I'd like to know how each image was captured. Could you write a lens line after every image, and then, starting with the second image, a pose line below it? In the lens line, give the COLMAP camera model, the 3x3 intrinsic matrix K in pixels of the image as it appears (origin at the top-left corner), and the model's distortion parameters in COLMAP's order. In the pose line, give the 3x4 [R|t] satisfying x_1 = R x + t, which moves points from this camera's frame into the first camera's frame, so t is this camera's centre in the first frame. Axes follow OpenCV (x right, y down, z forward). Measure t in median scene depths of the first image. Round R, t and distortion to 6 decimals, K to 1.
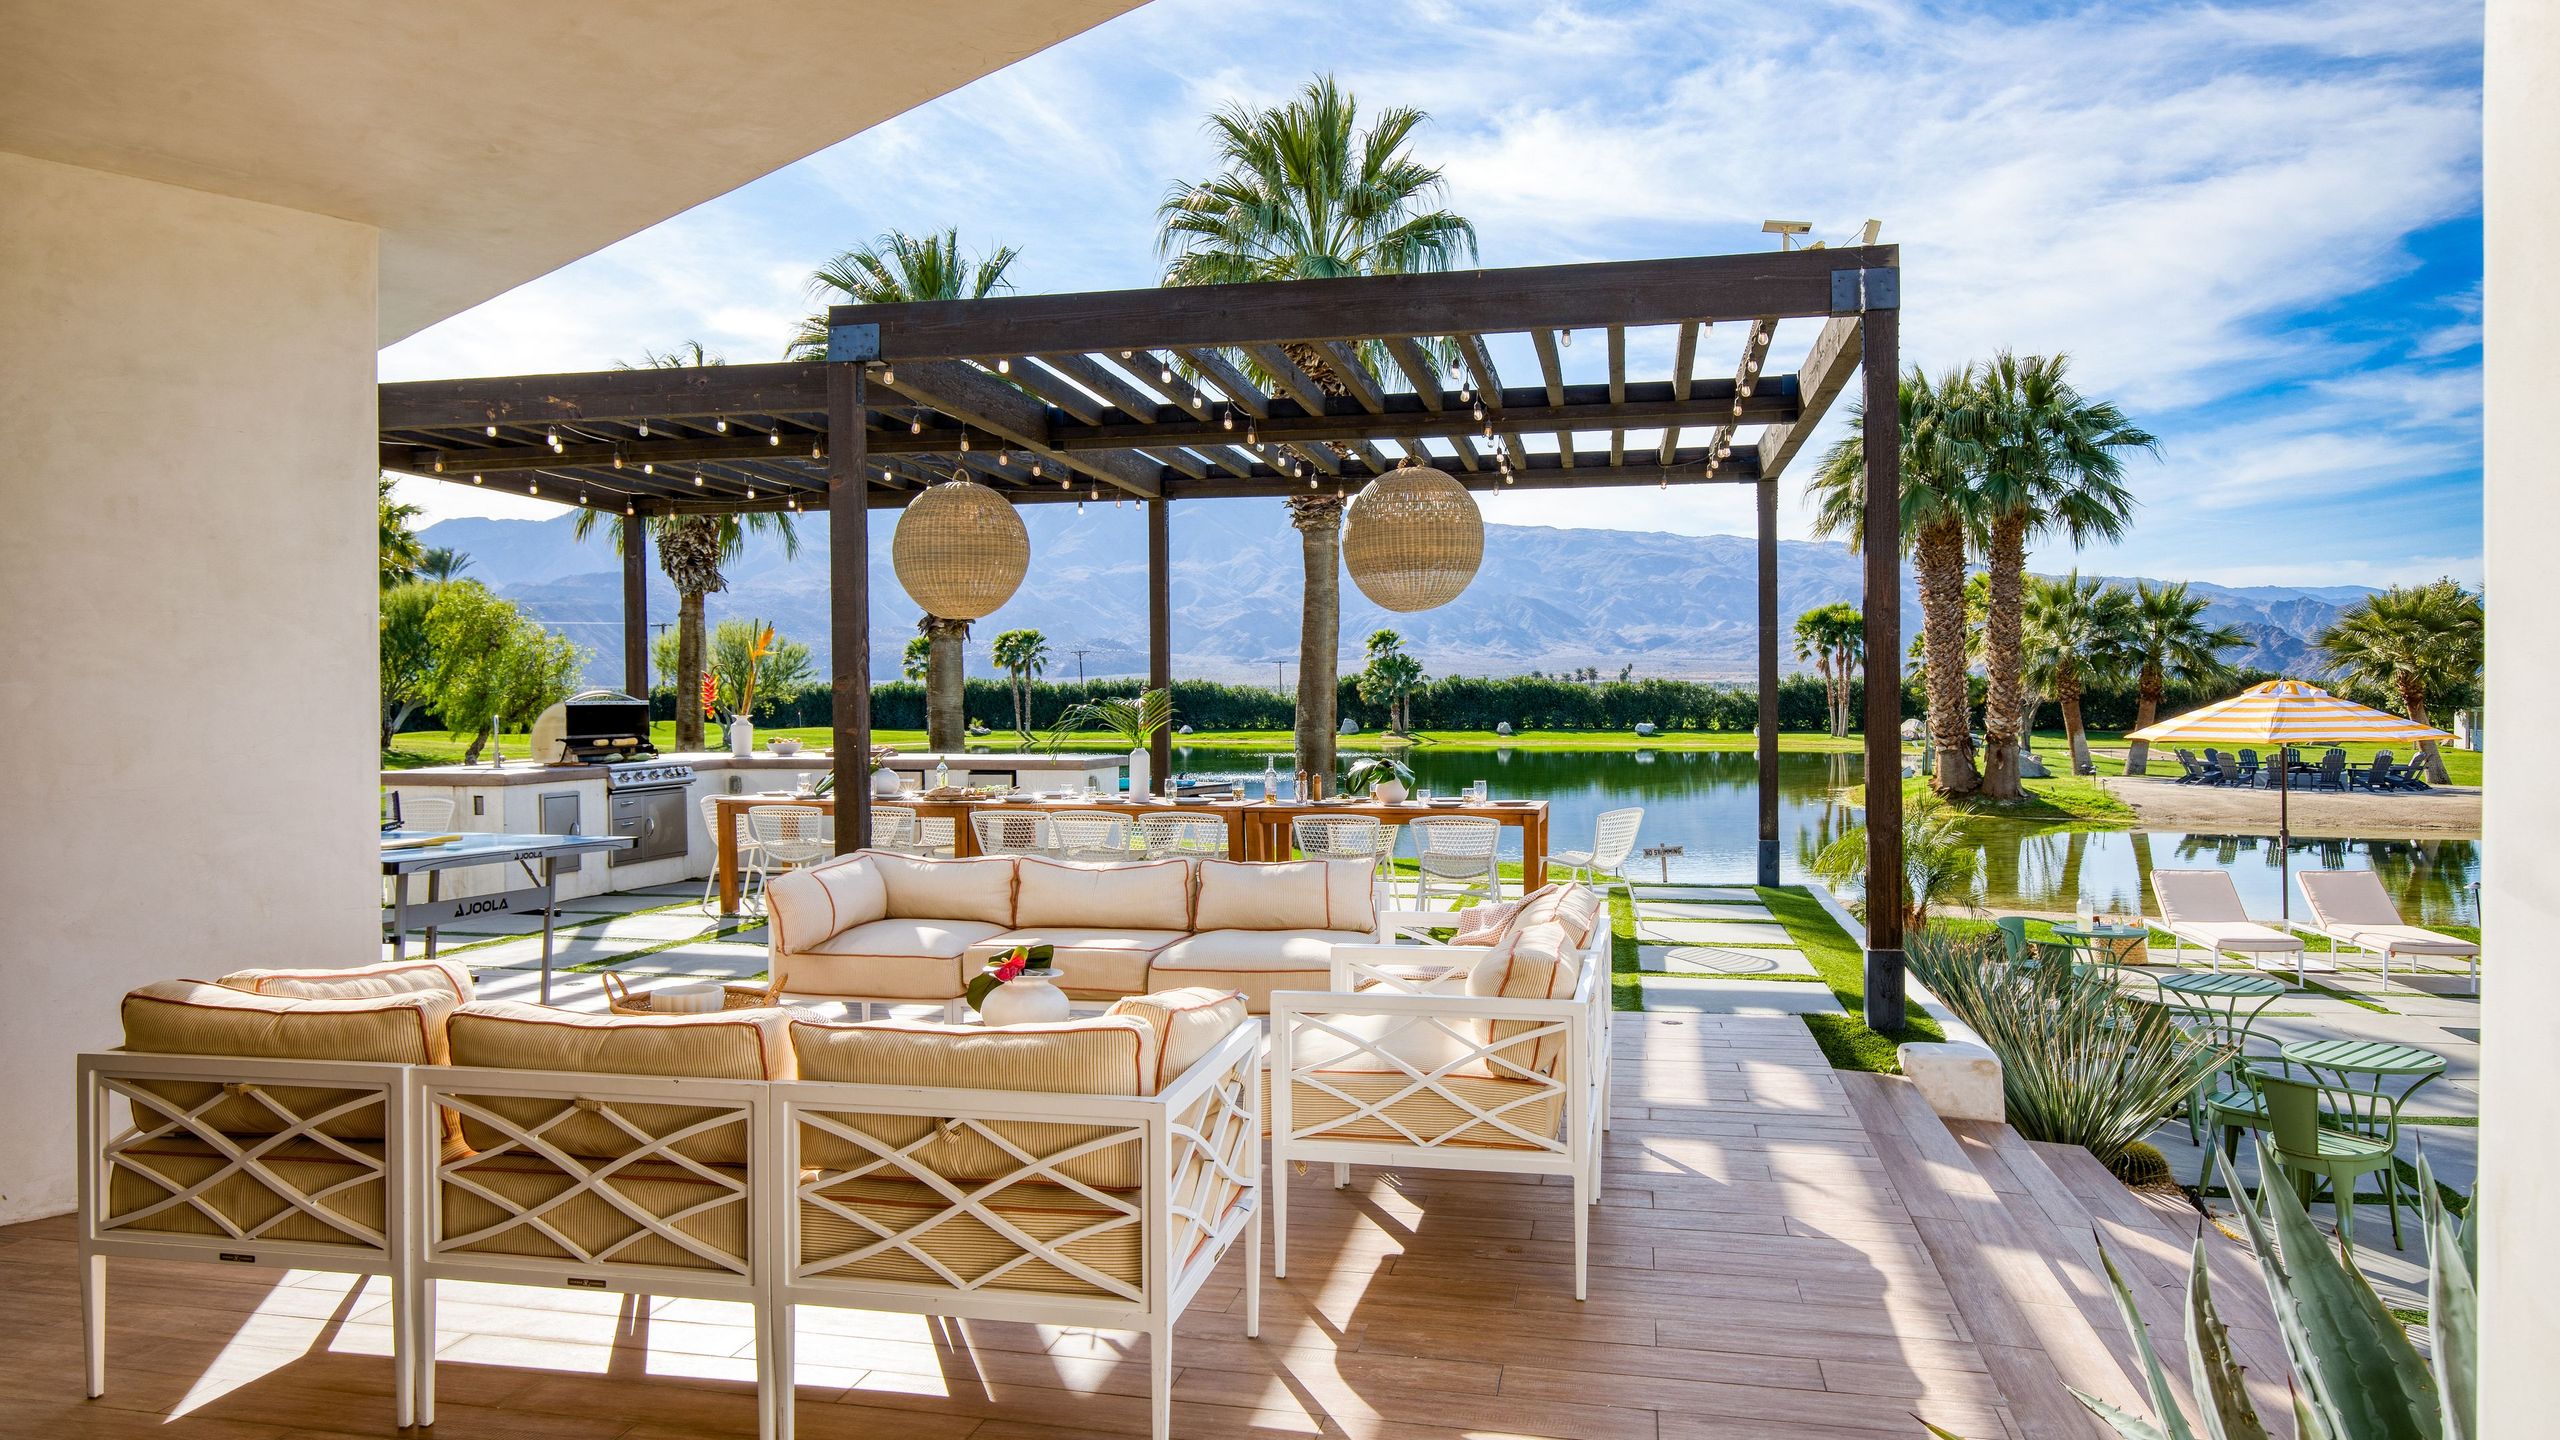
lens RADIAL K [[1598.9, 0, 1298.5], [0, 1598.9, 714.2], [0, 0, 1]] dist [-0.003303, 0.000398]
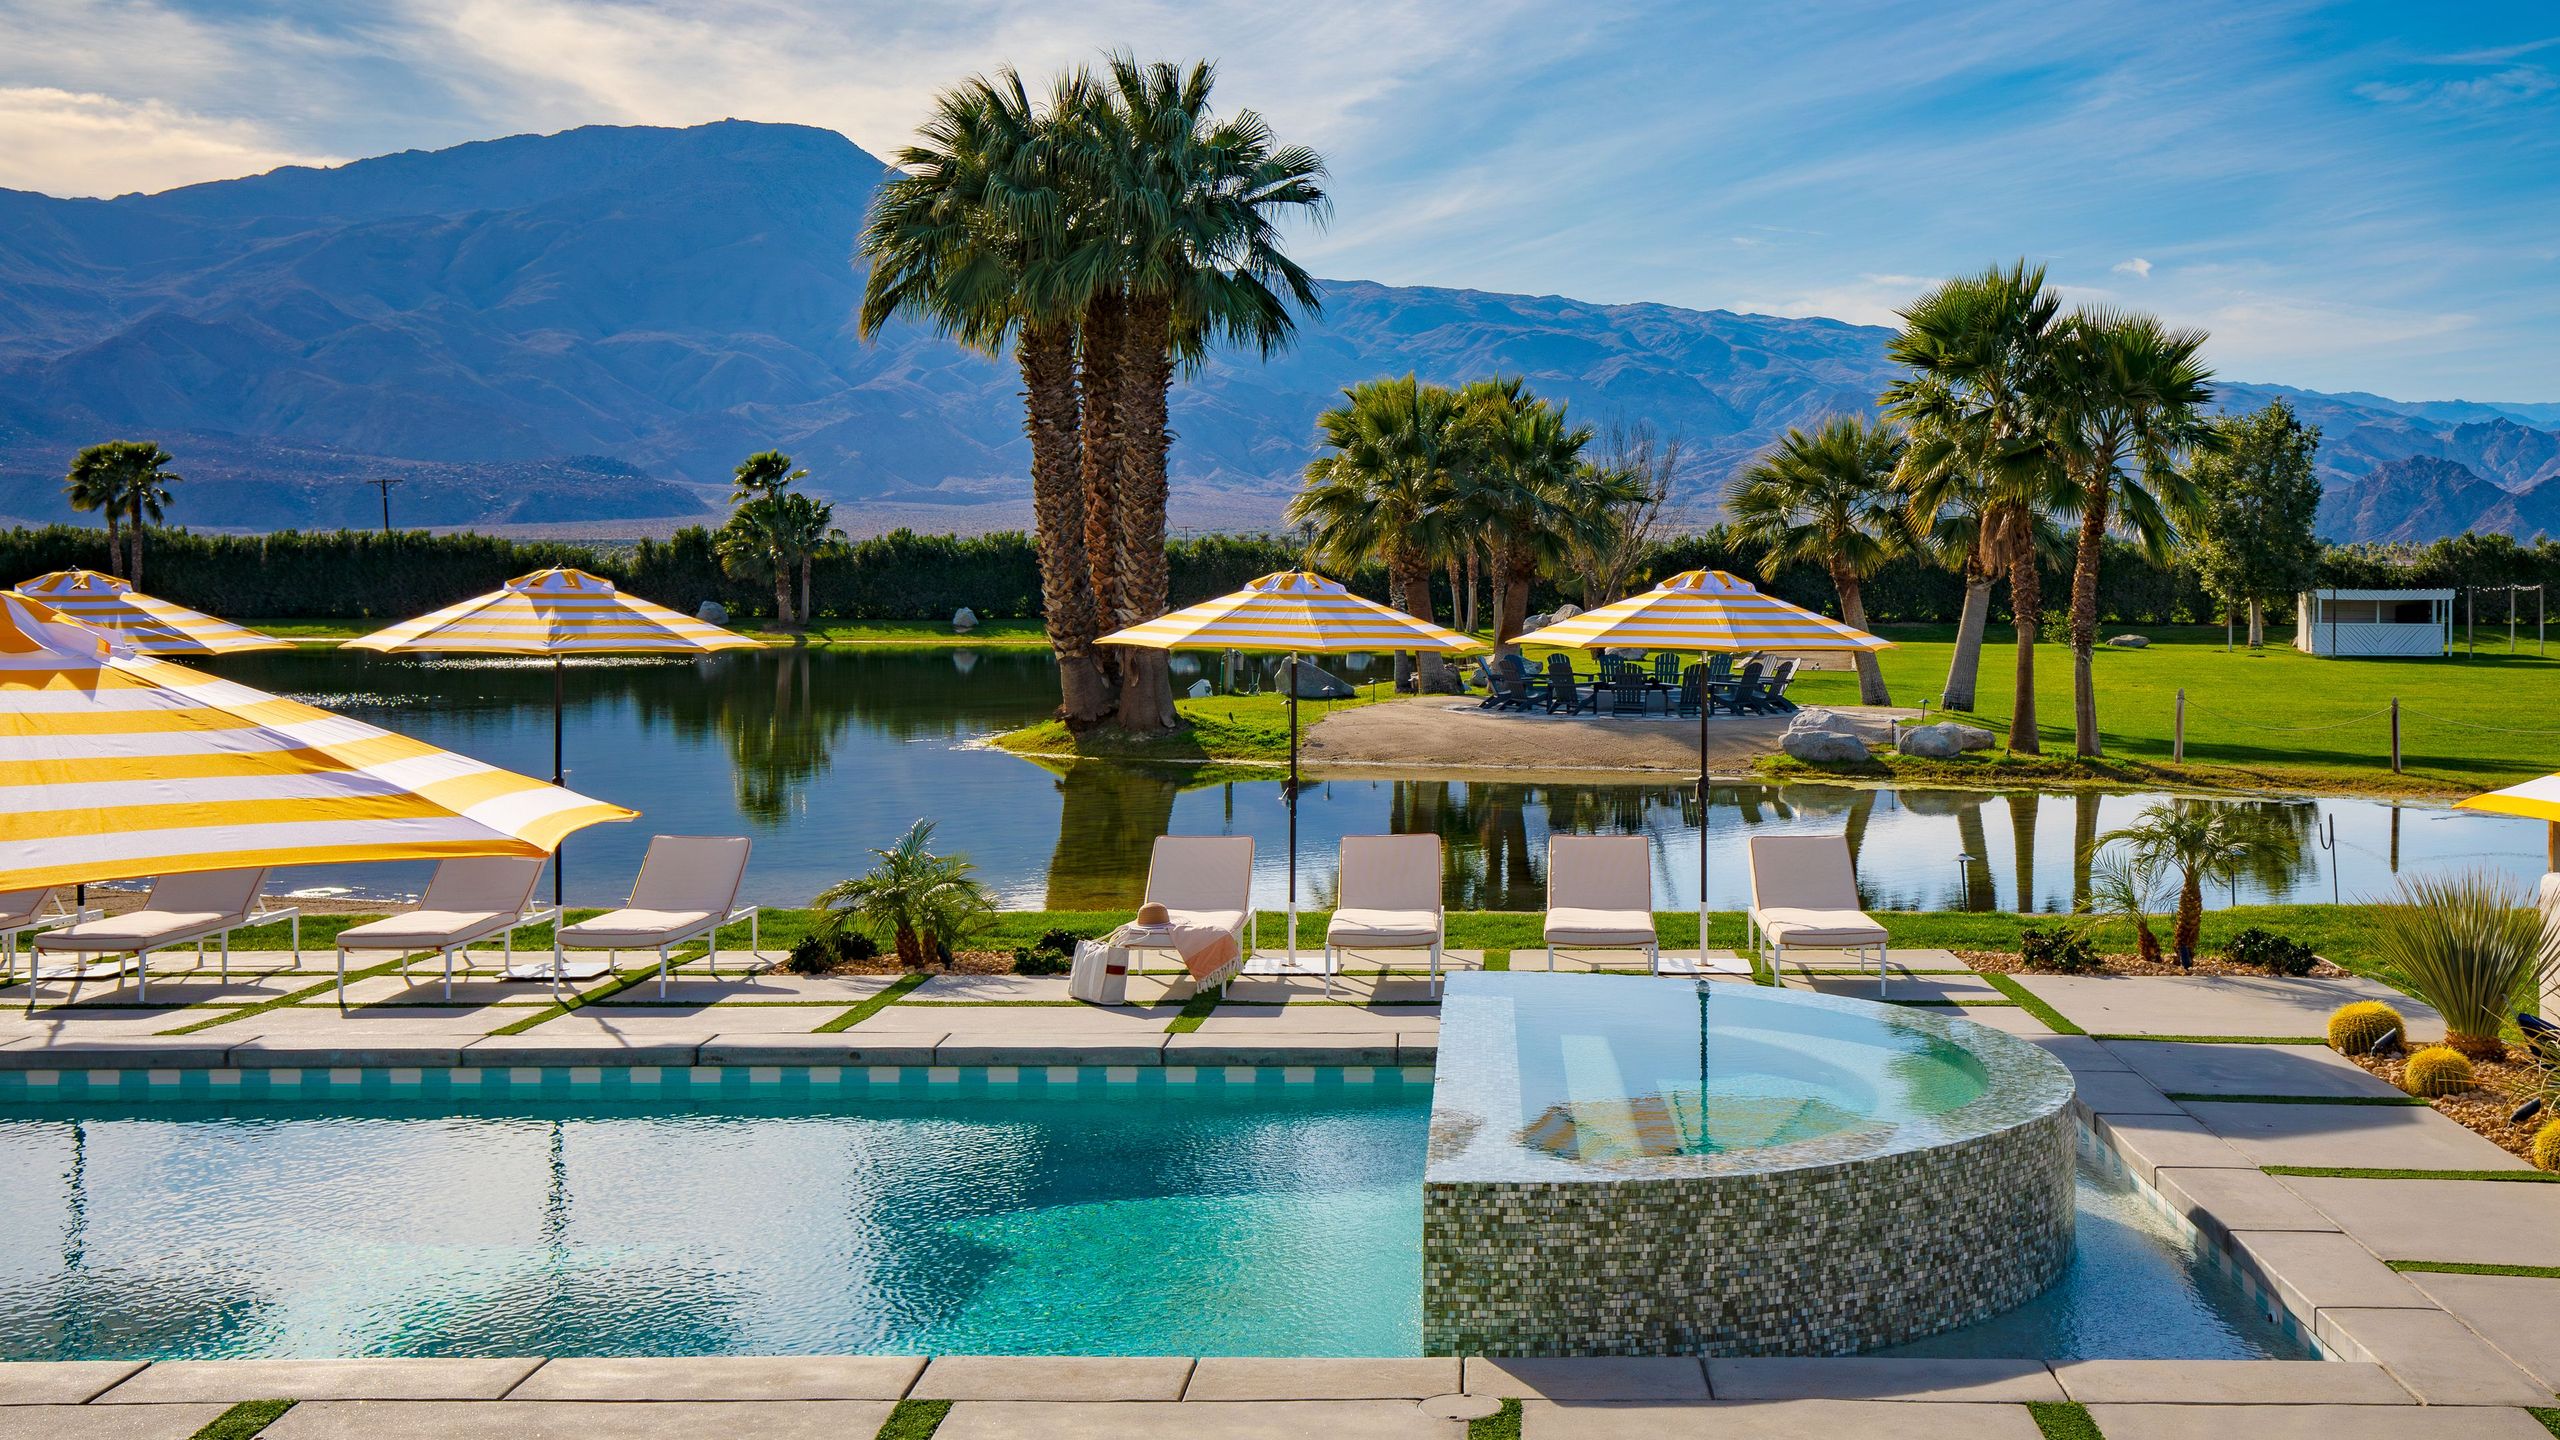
lens RADIAL K [[2653.0, 0, 1493.4], [0, 2653.0, 611.2], [0, 0, 1]] dist [0.043494, 0.000000]
pose [[0.980183, 0.002255, 0.198081, 0.124293], [-0.003792, 0.999966, 0.007380, -0.001784], [-0.198058, -0.007985, 0.980158, -0.037413]]
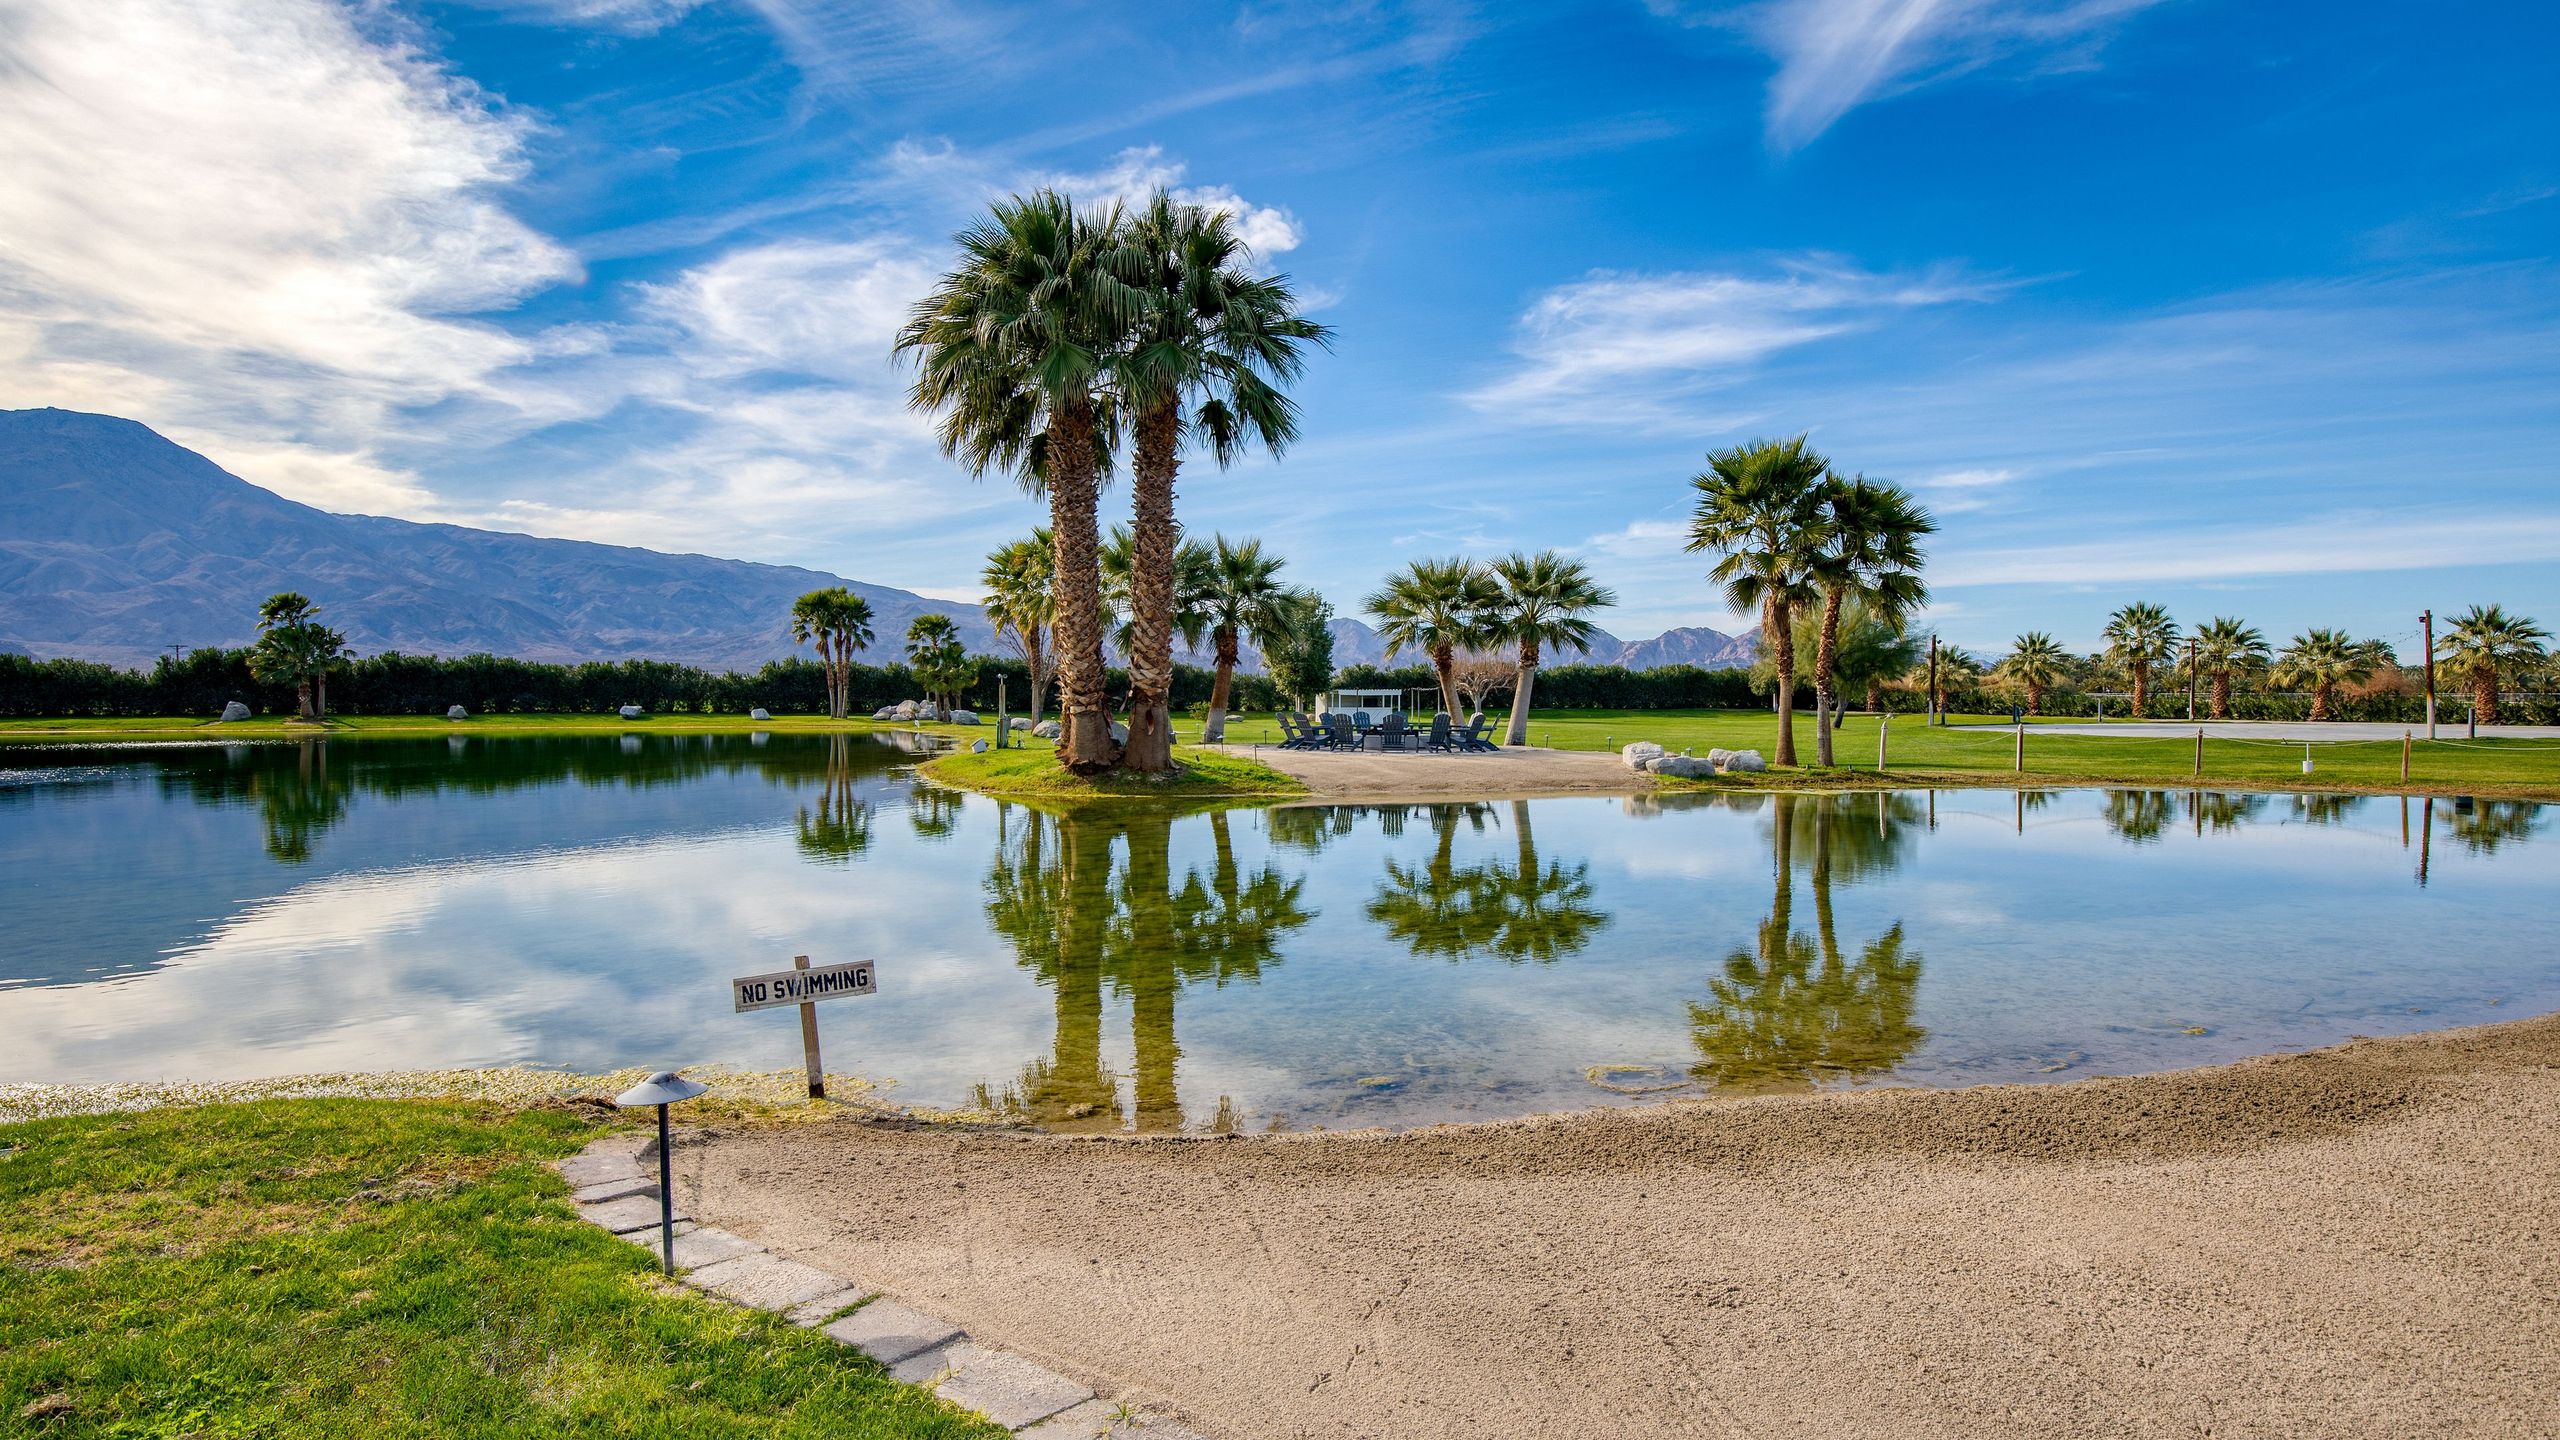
lens RADIAL K [[1289.1, 0, 1293.1], [0, 1289.1, 720.7], [0, 0, 1]] dist [-0.020714, 0.005734]
pose [[0.768217, -0.008176, 0.640138, 0.030590], [0.001924, 0.999943, 0.010462, 0.007187], [-0.640187, -0.006805, 0.768189, 0.160053]]
